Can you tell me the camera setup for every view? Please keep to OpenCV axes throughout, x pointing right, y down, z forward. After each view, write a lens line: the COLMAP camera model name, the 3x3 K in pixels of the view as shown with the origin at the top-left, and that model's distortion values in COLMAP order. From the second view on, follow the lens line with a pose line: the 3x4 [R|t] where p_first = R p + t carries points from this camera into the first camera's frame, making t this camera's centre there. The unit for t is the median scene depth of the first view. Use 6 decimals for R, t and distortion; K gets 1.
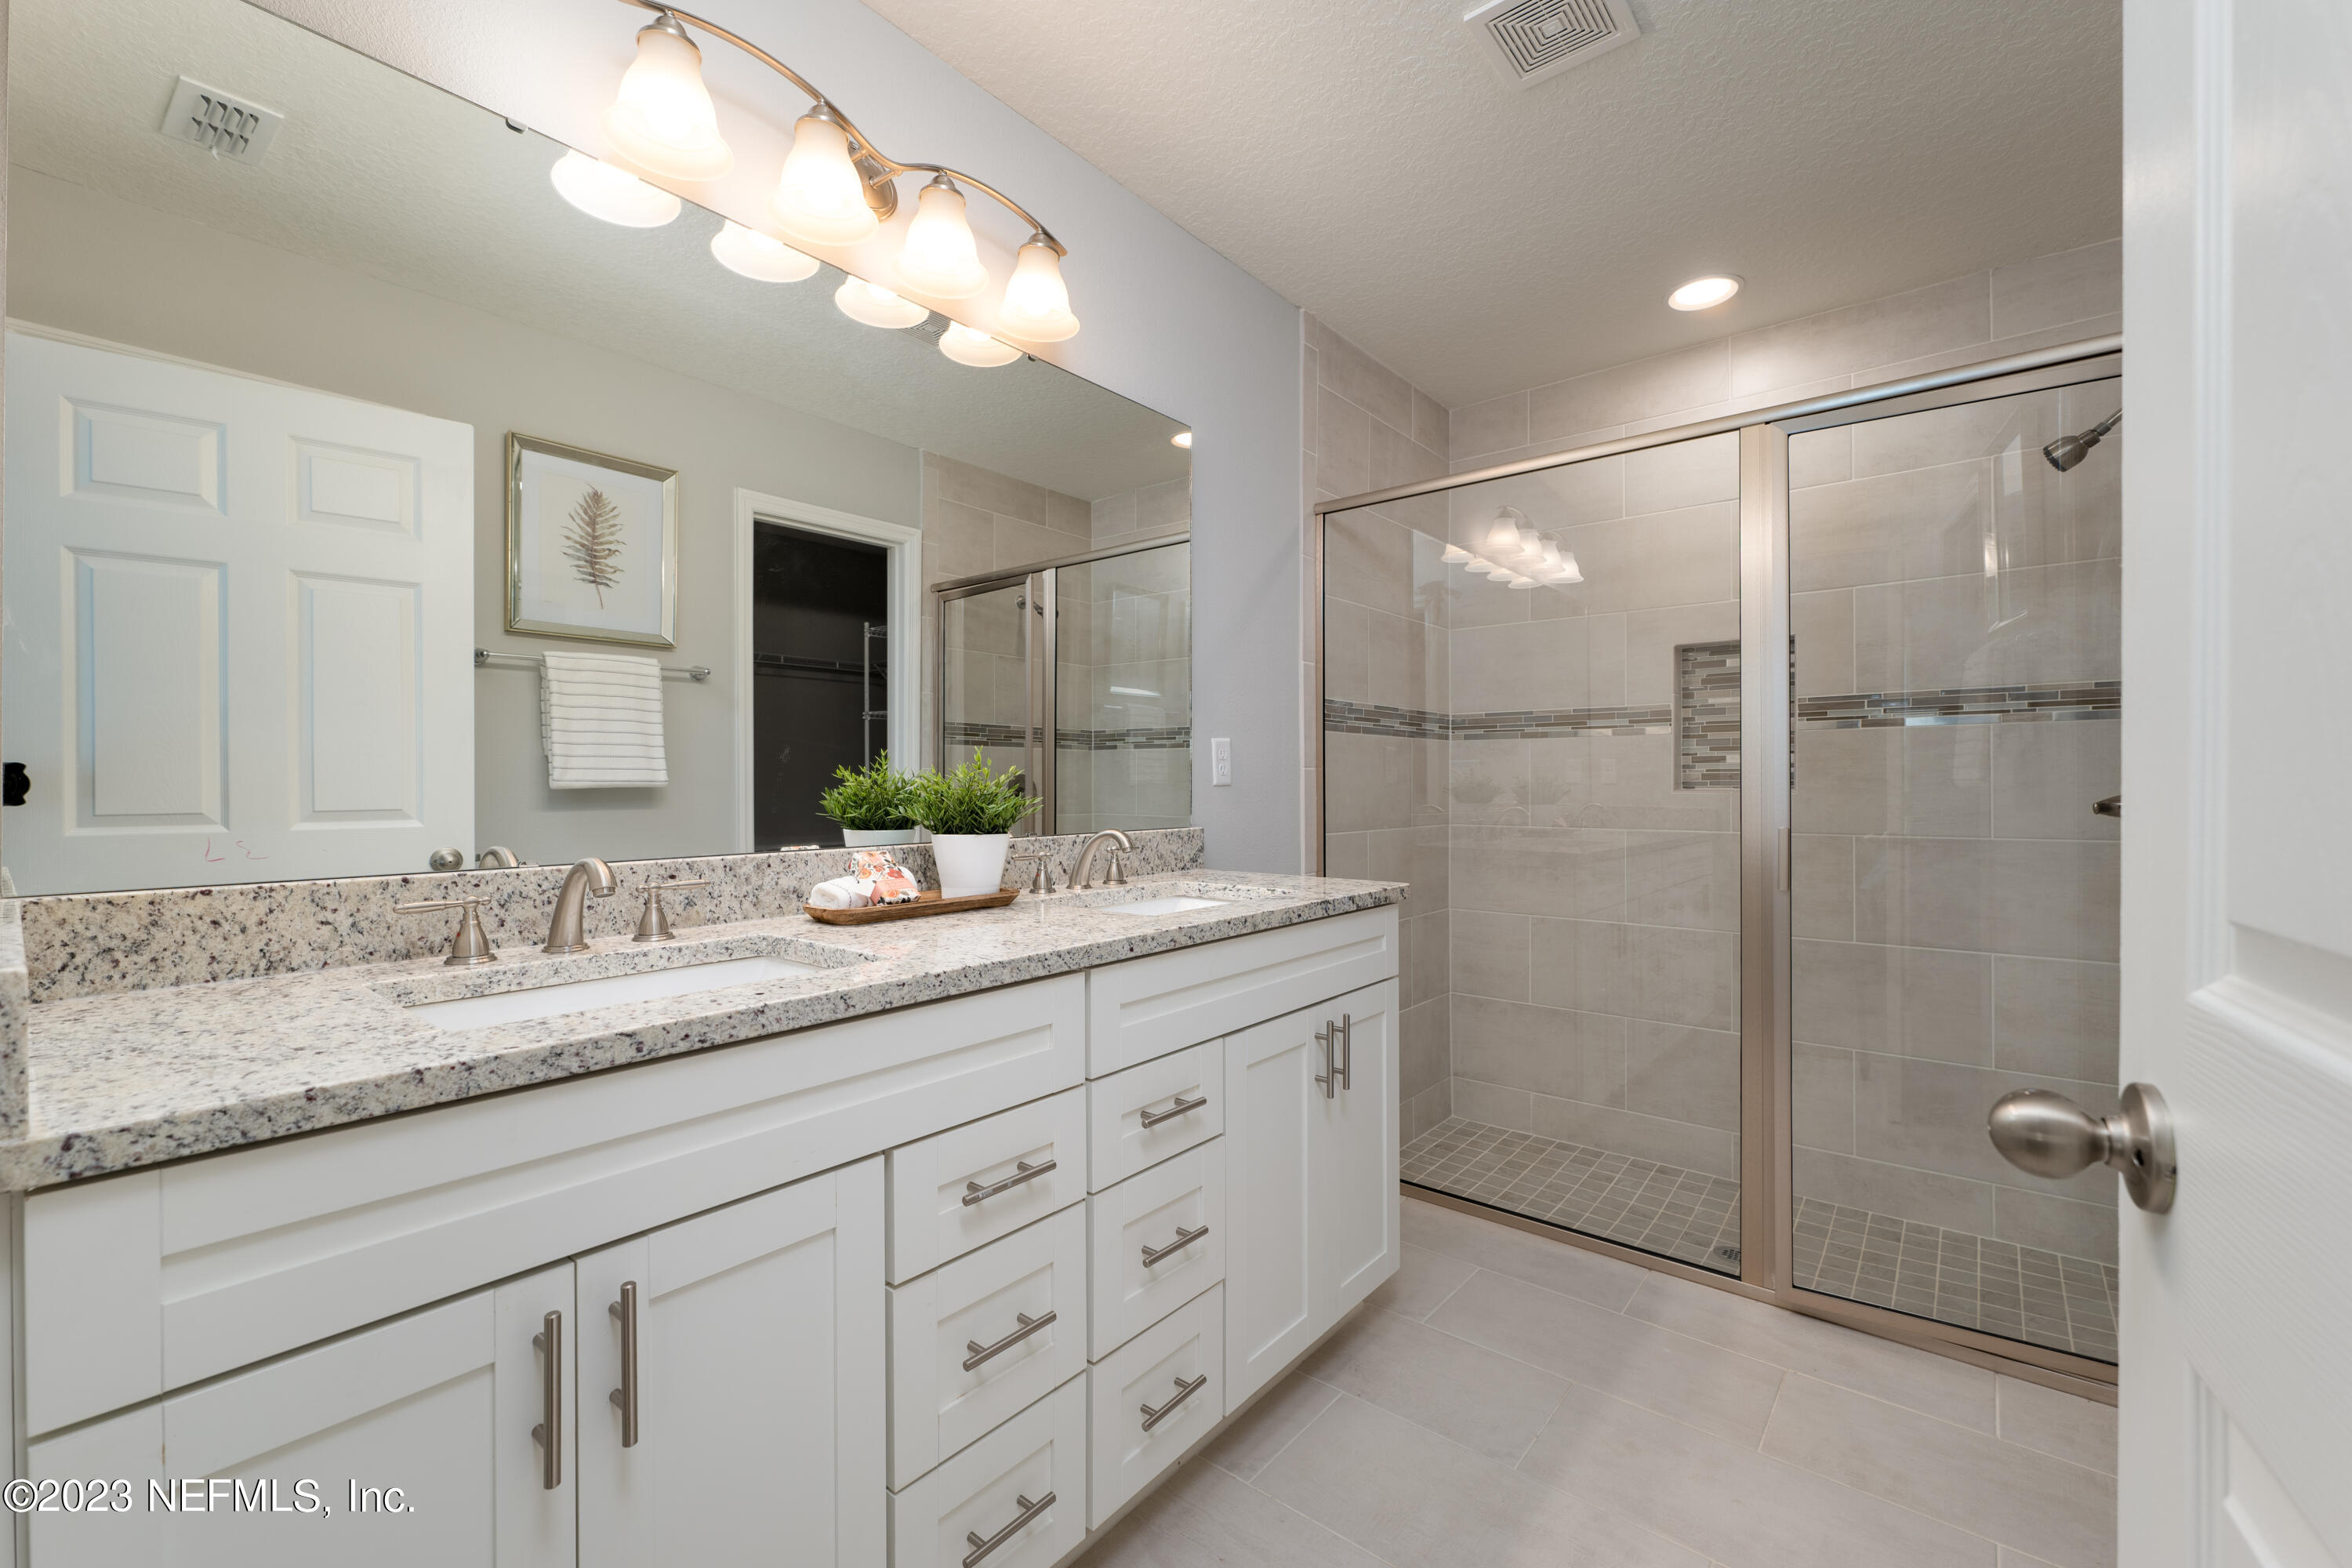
lens RADIAL K [[974.2, 0, 1168.2], [0, 974.2, 783.8], [0, 0, 1]] dist [0.010994, 0.000879]
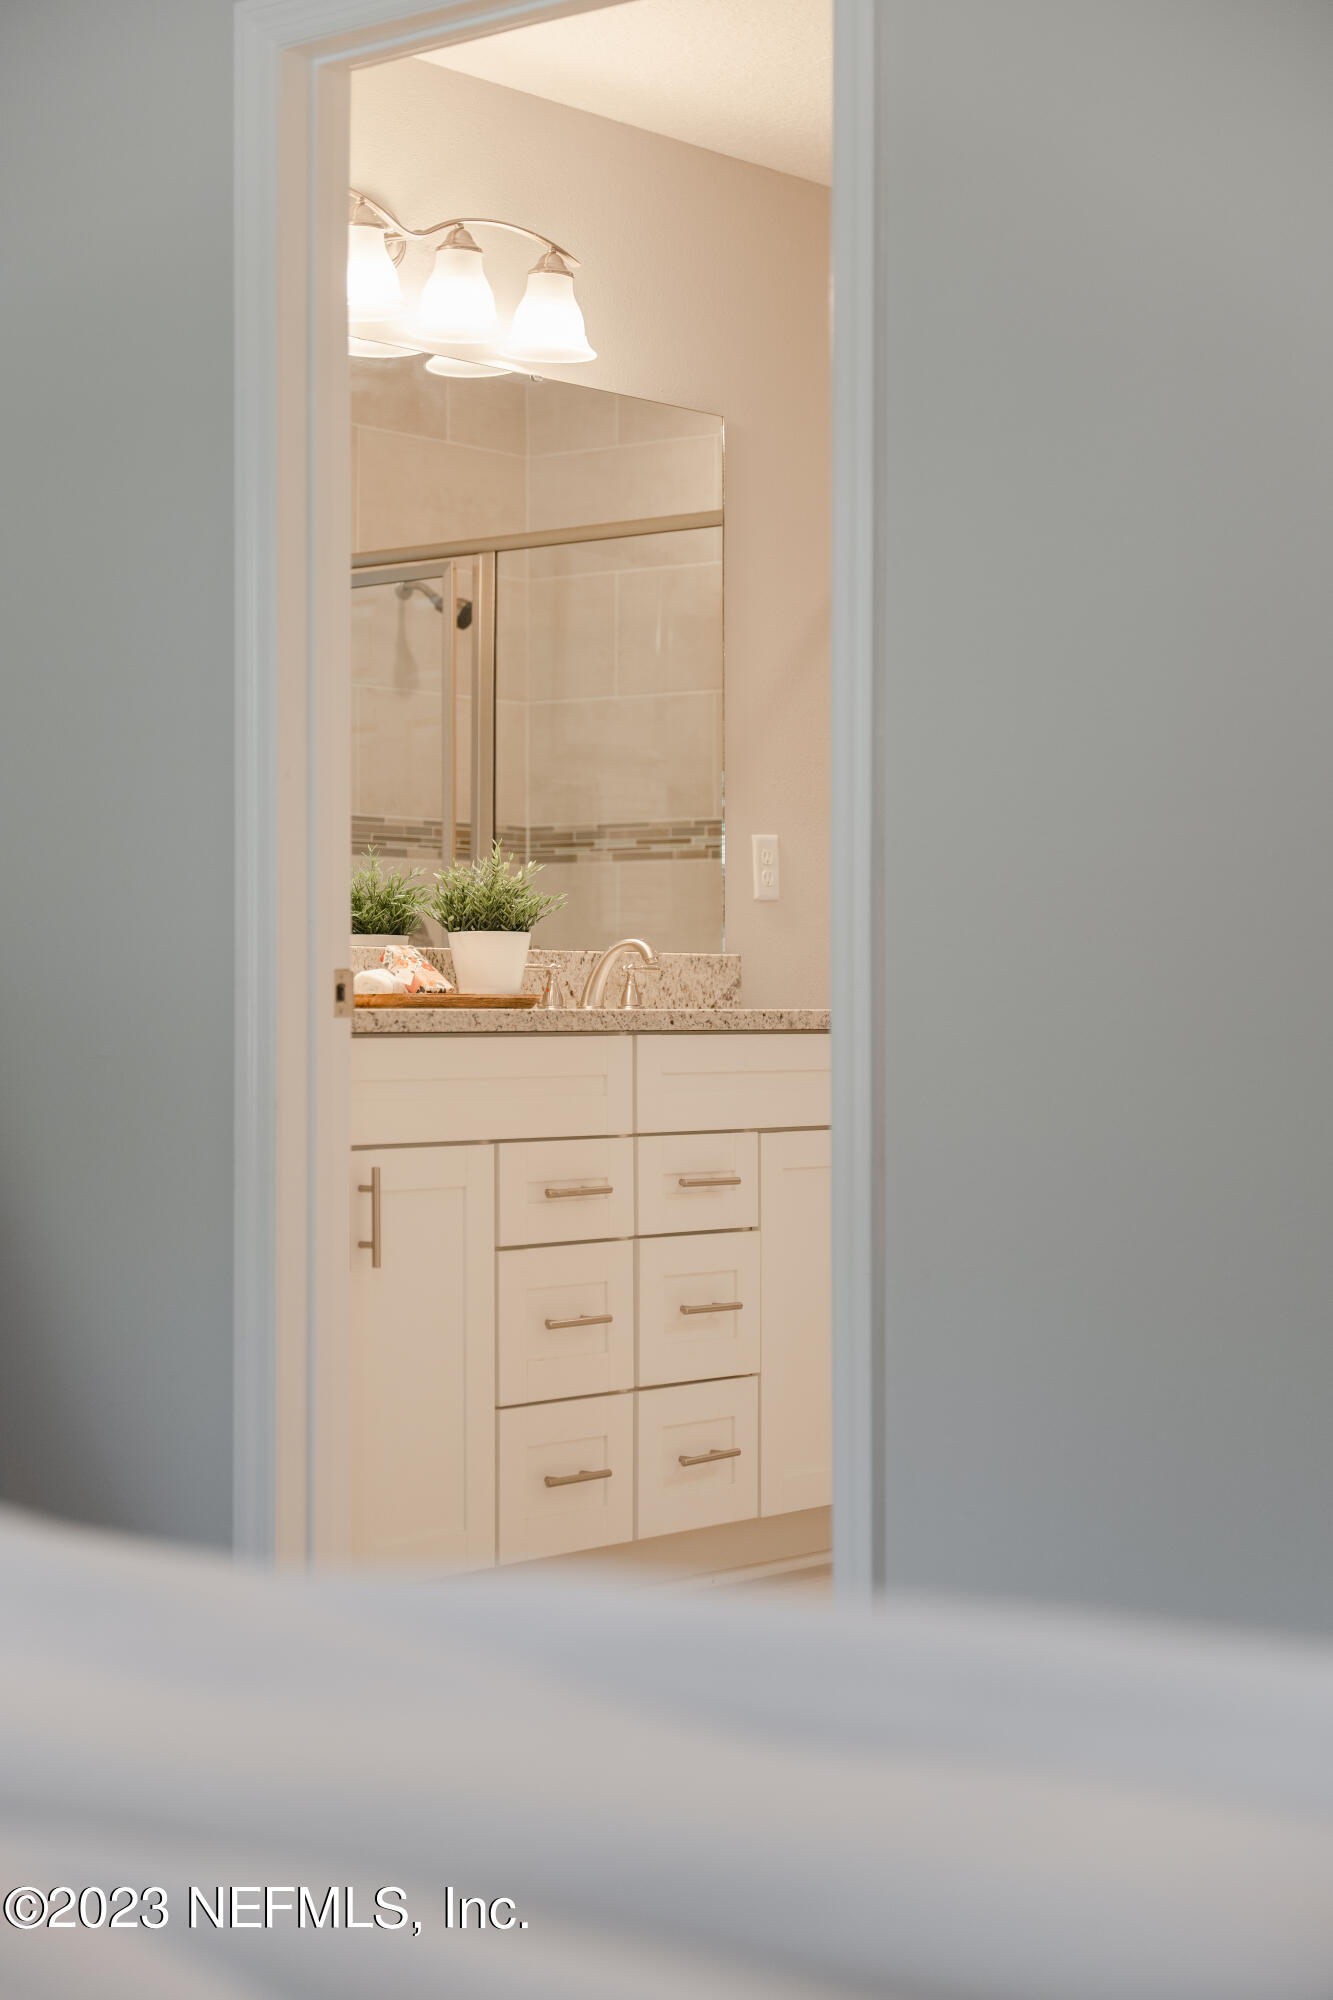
lens RADIAL K [[3466.2, 0, 665.9], [0, 3466.2, 999.2], [0, 0, 1]] dist [-0.060034, 0.000000]
pose [[0.999946, -0.000707, 0.010401, -0.076693], [0.000783, 0.999973, -0.007273, 0.155774], [-0.010395, 0.007281, 0.999919, -2.609301]]
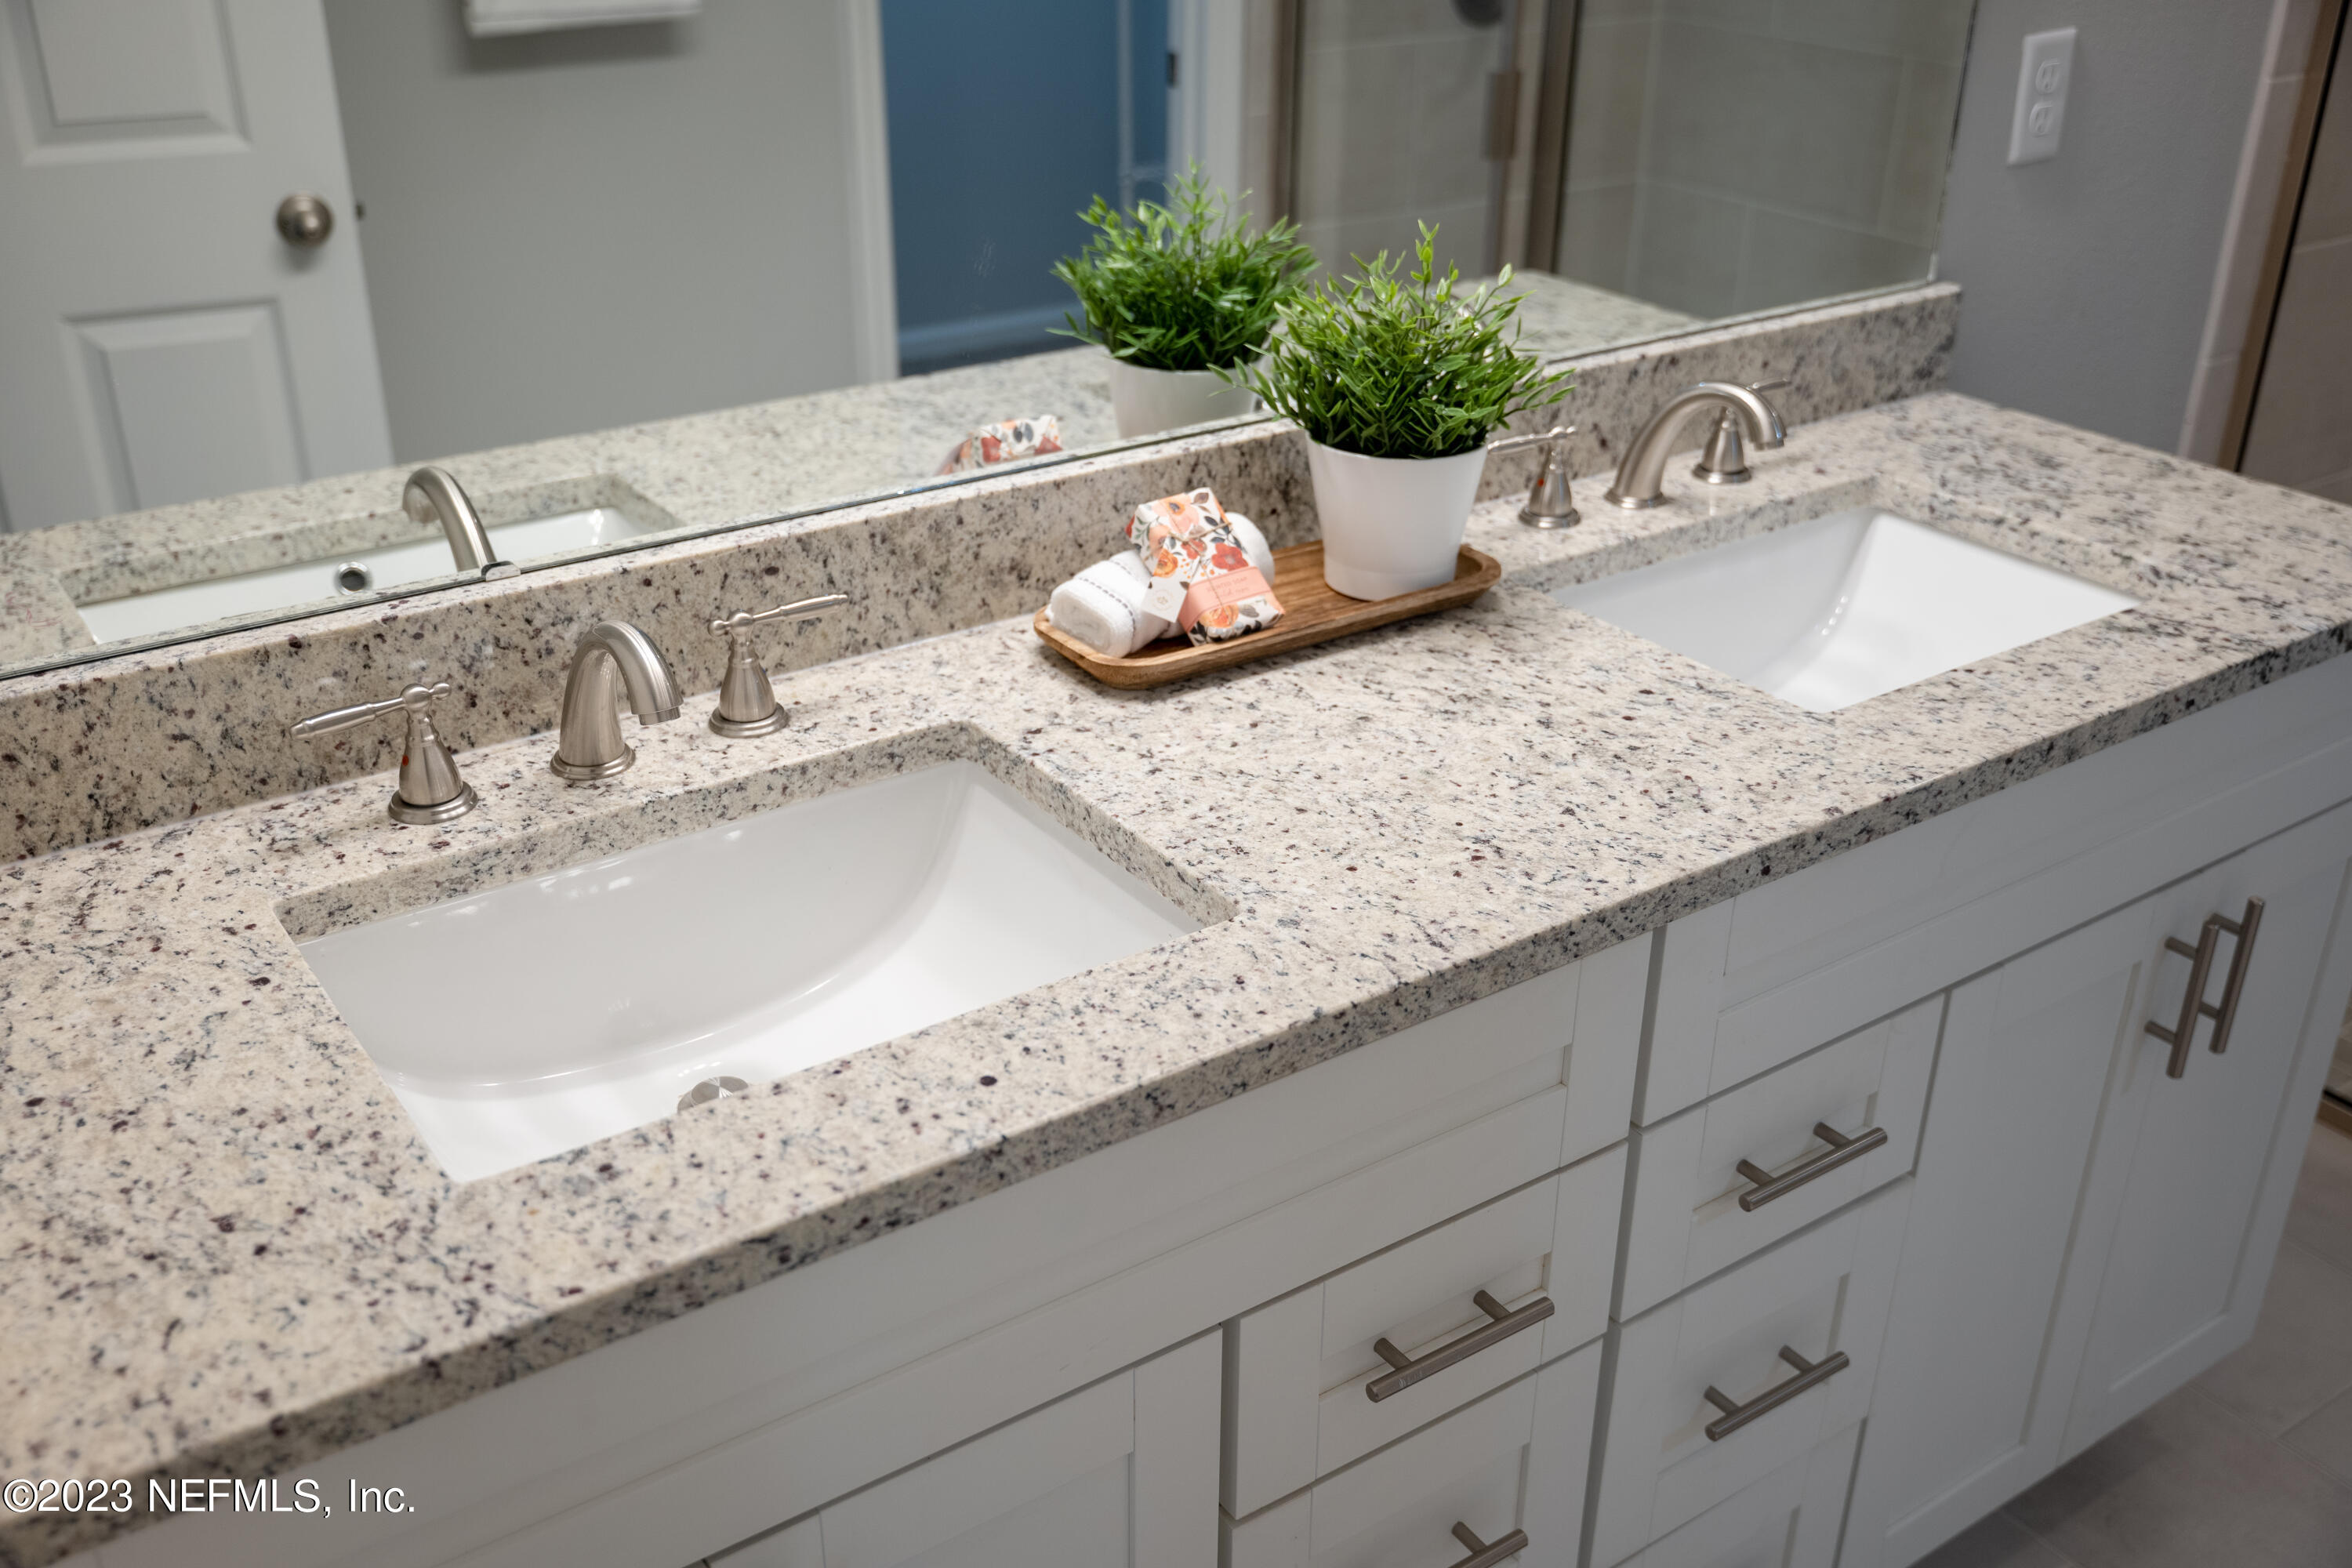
lens RADIAL K [[2205.8, 0, 1177.6], [0, 2205.8, 779.7], [0, 0, 1]] dist [0.012679, 0.000000]
pose [[0.964825, 0.127258, -0.230040, -0.062399], [-0.013265, 0.897482, 0.440851, -0.264386], [0.262559, -0.422293, 0.867601, 0.091058]]
